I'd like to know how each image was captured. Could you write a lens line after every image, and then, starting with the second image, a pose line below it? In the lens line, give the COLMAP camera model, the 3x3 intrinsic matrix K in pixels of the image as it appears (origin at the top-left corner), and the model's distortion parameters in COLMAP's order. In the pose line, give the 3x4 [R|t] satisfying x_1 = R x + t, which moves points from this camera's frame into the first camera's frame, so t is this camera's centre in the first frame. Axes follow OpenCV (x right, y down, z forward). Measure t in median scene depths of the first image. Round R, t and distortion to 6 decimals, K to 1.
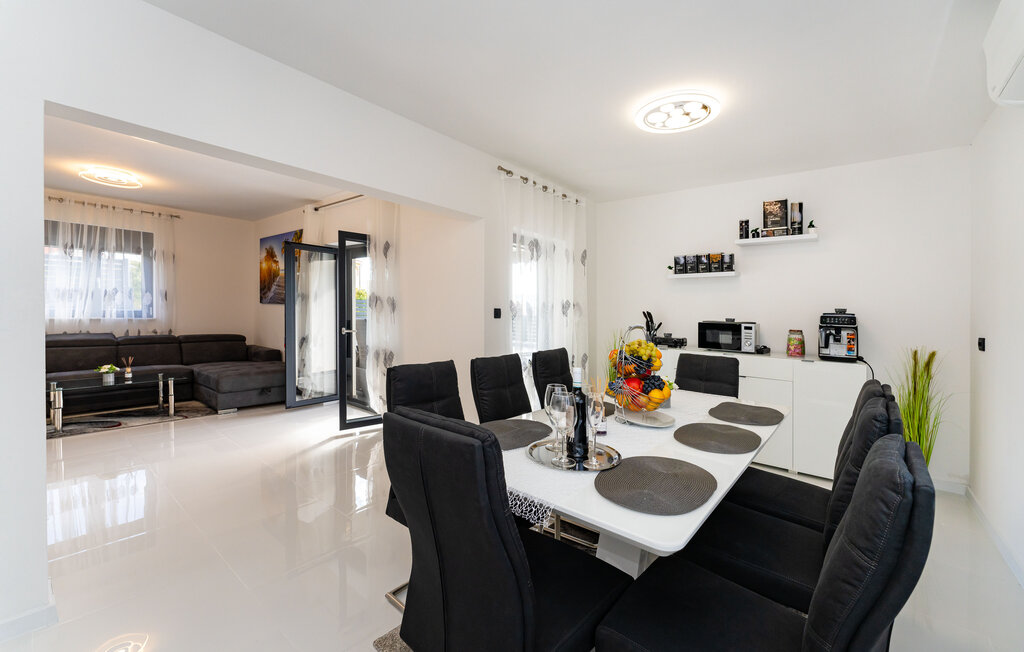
lens RADIAL K [[395.7, 0, 512.0], [0, 395.7, 326.0], [0, 0, 1]] dist [0.001376, 0.000101]
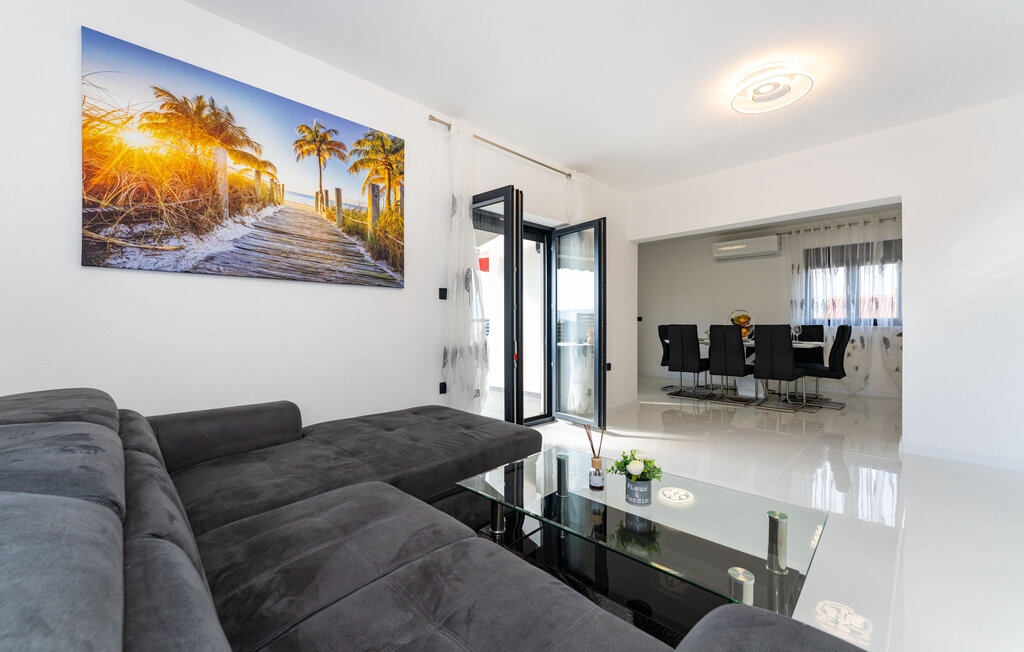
lens RADIAL K [[408.1, 0, 512.0], [0, 408.1, 326.0], [0, 0, 1]] dist [0.000128, -0.000294]
pose [[0.117713, -0.039037, 0.992280, -2.332689], [0.029819, 0.998915, 0.035761, -0.047927], [-0.992600, 0.025379, 0.118750, 1.807622]]
